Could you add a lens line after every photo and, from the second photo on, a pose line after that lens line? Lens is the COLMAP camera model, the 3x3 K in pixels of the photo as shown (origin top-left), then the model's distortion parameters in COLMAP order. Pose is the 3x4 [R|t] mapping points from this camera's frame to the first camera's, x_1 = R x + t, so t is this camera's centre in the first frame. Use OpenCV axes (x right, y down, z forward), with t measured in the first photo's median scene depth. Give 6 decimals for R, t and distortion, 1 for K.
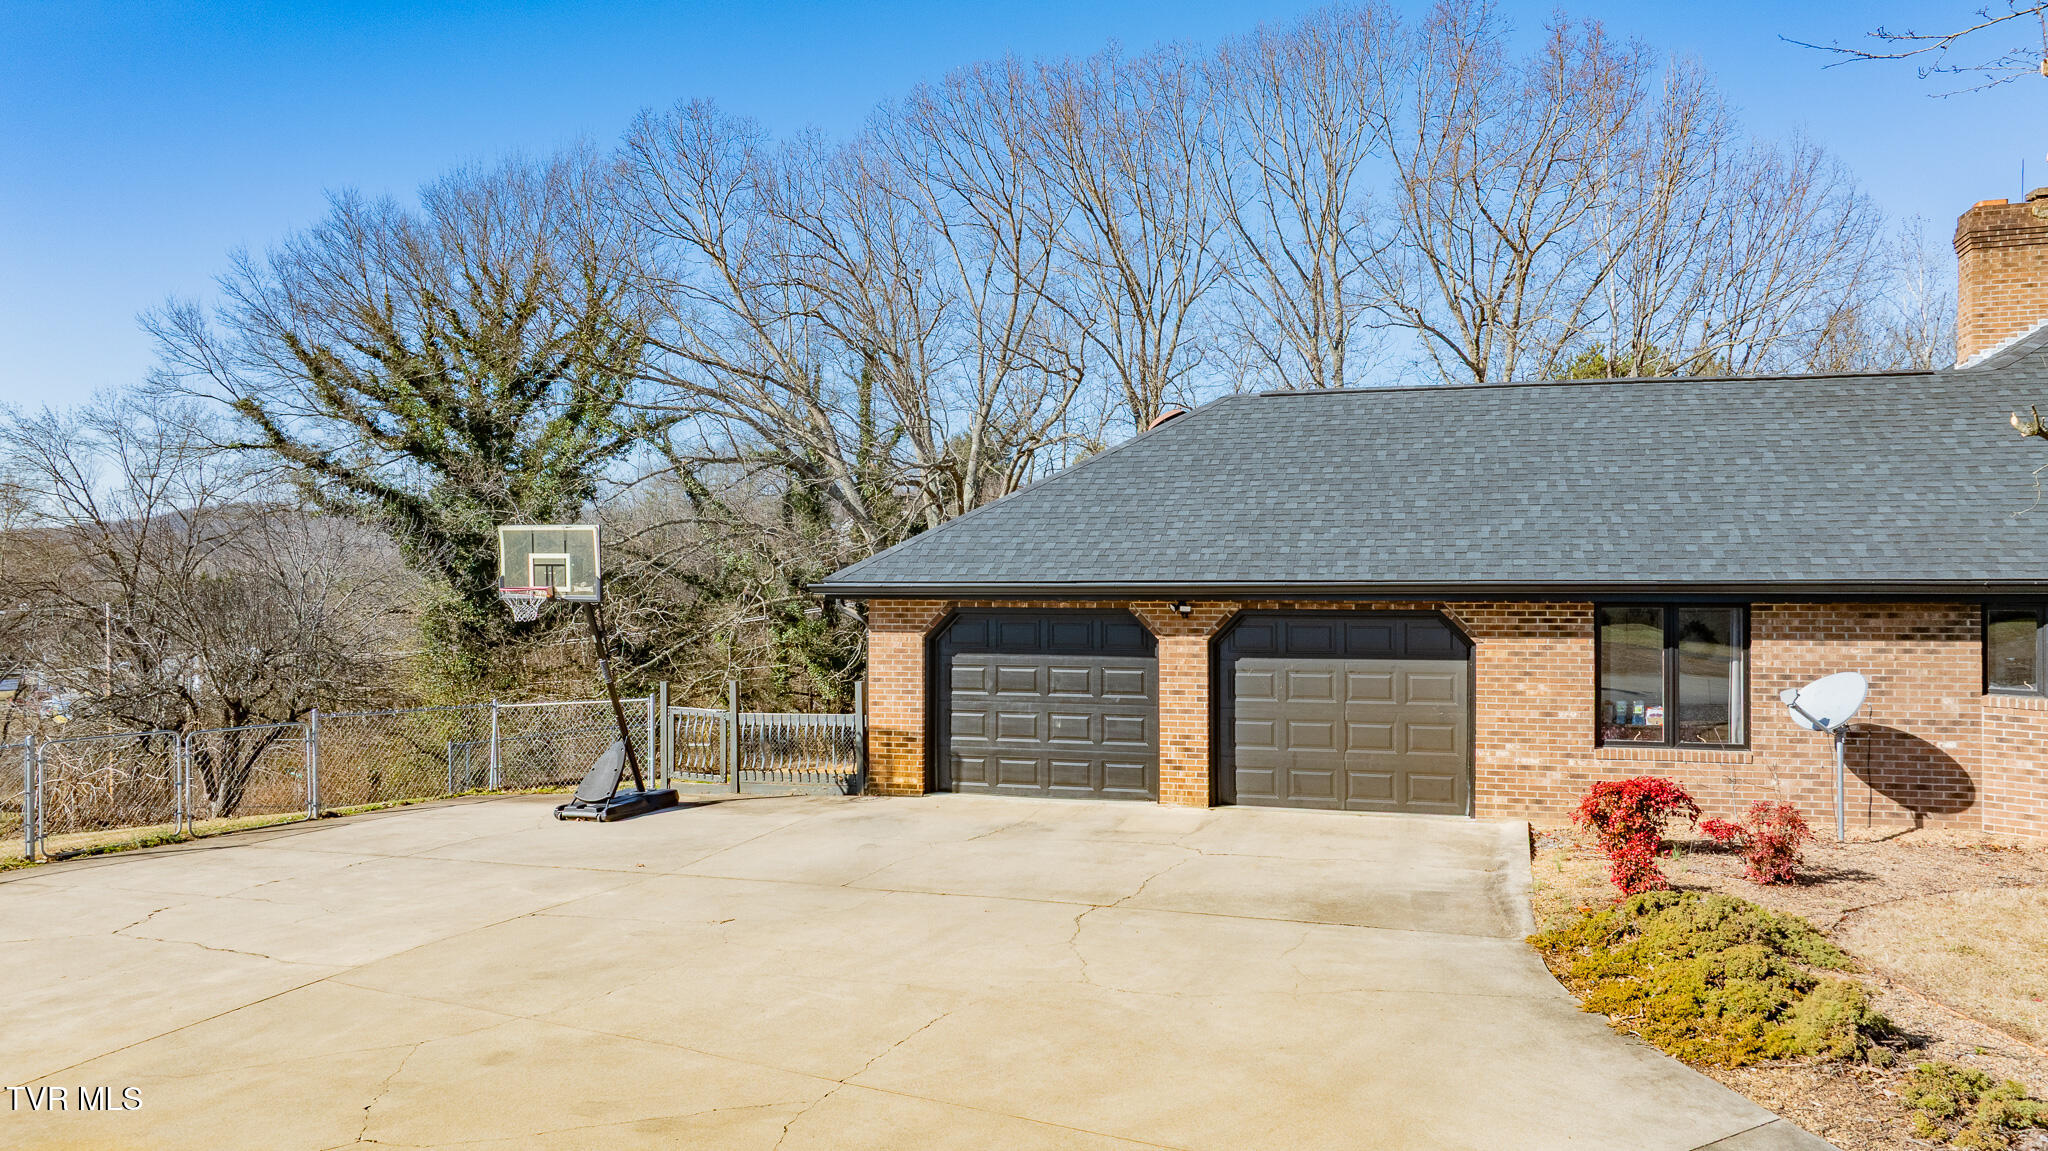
lens RADIAL K [[1464.6, 0, 1025.8], [0, 1464.6, 568.9], [0, 0, 1]] dist [-0.035050, 0.006763]
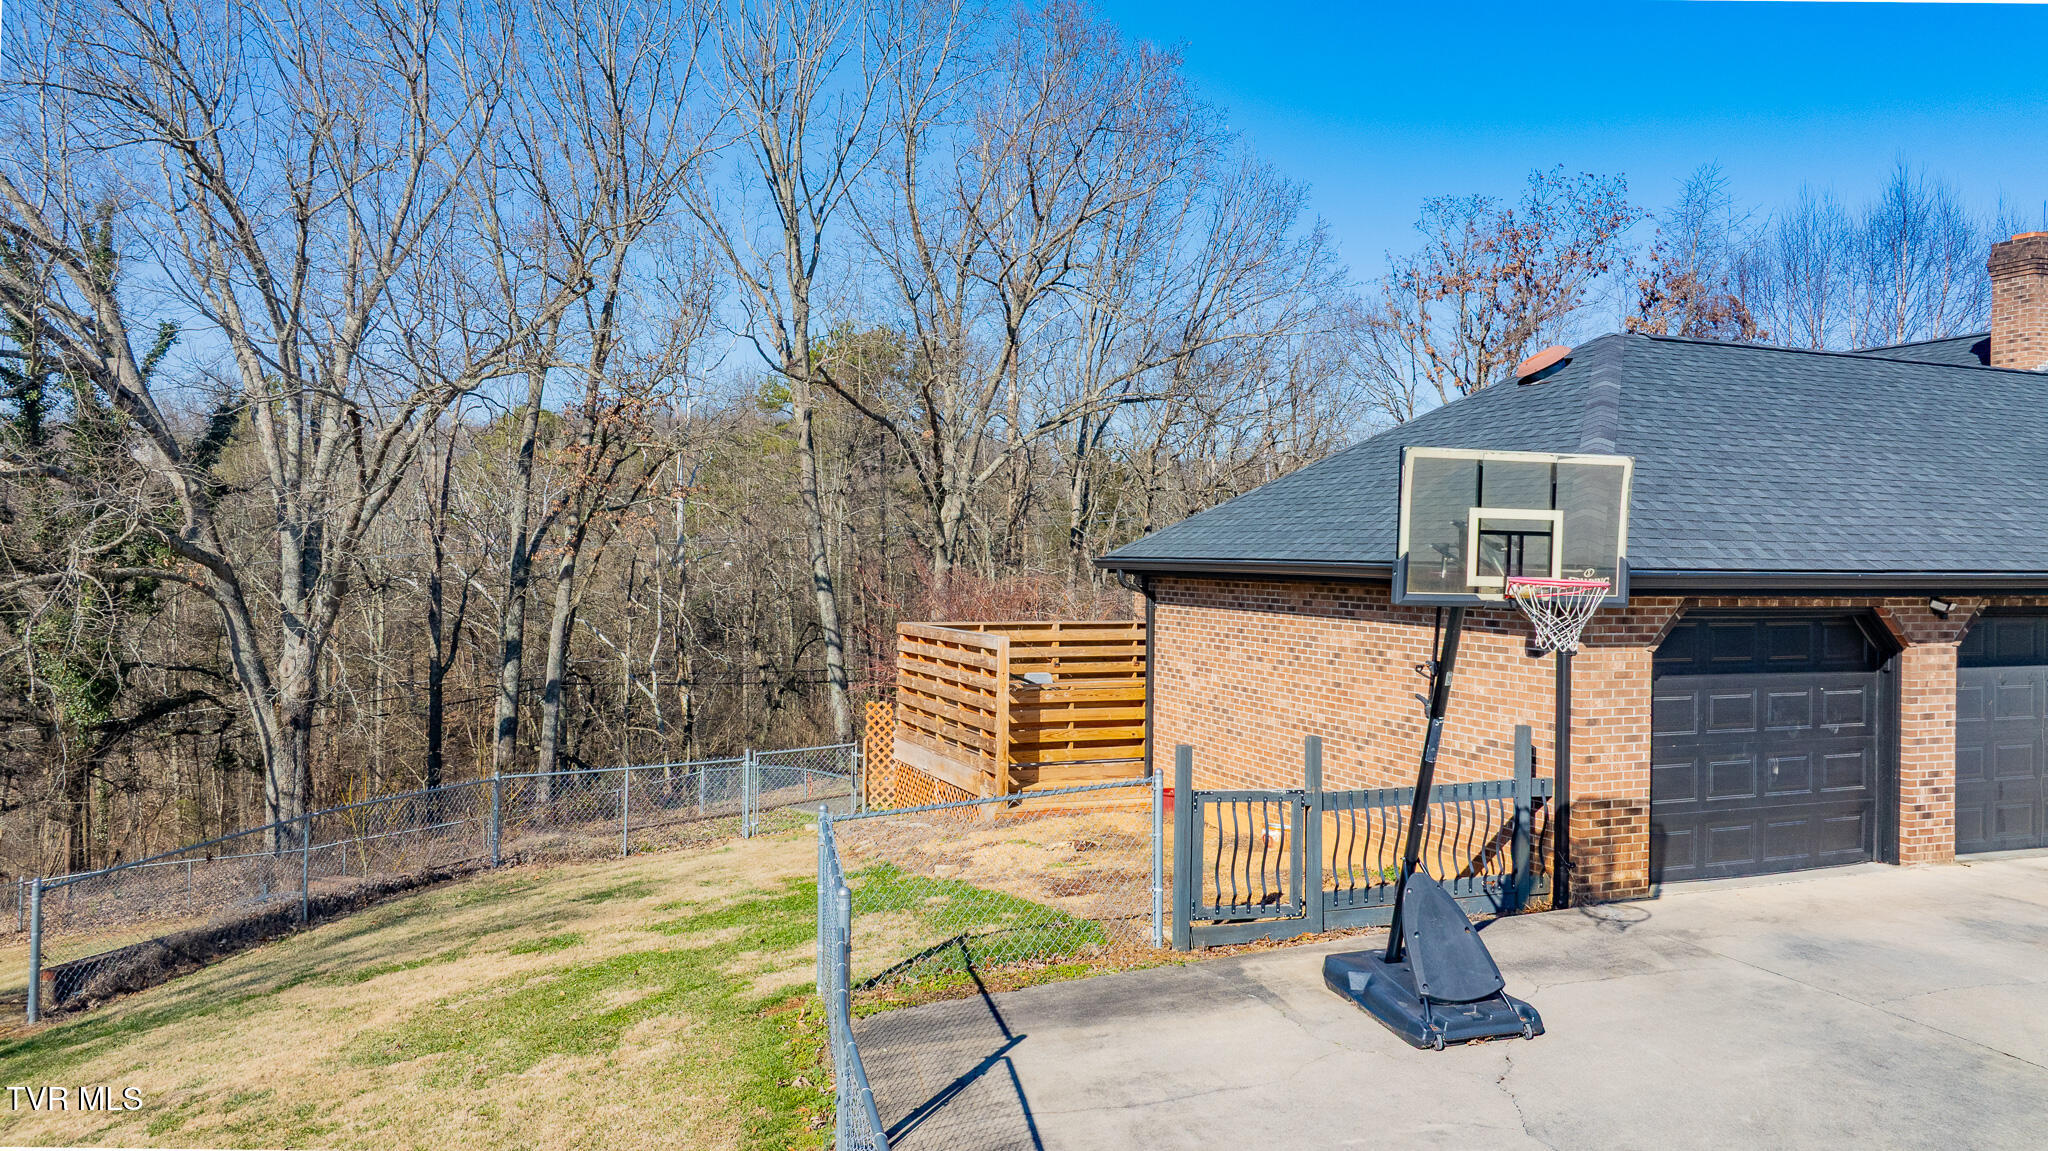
lens RADIAL K [[1464.6, 0, 993.2], [0, 1464.6, 526.5], [0, 0, 1]] dist [-0.035050, 0.006763]
pose [[0.779223, 0.023443, 0.626308, -0.744328], [-0.017363, 0.999724, -0.015818, 0.005664], [-0.626506, 0.001451, 0.779415, 0.712276]]
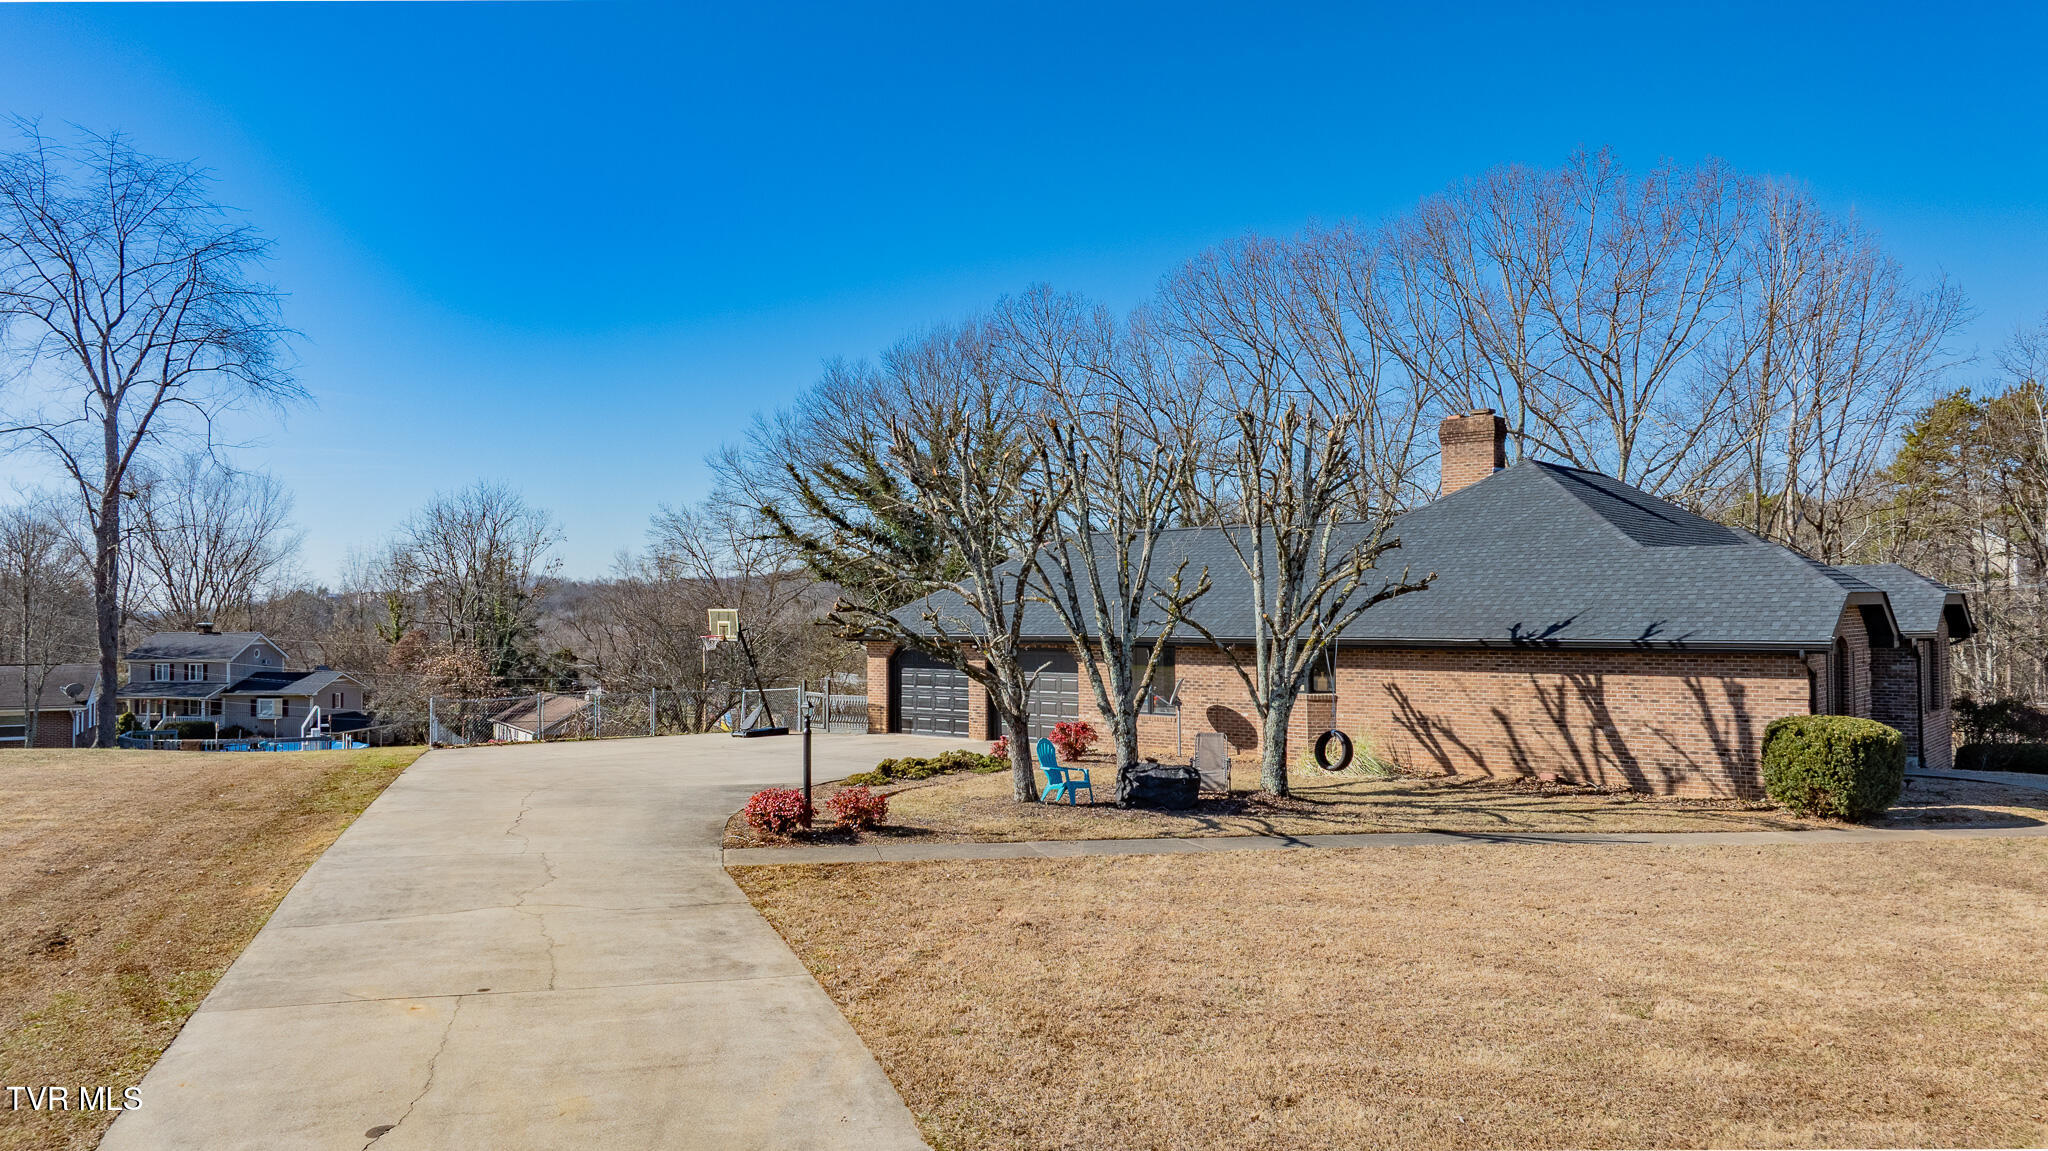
lens RADIAL K [[1464.6, 0, 1024.0], [0, 1464.6, 588.5], [0, 0, 1]] dist [-0.035050, 0.006763]
pose [[0.910739, -0.009192, -0.412880, 1.036034], [0.004916, 0.999923, -0.011417, -0.031998], [0.412953, 0.008368, 0.910714, -0.889754]]
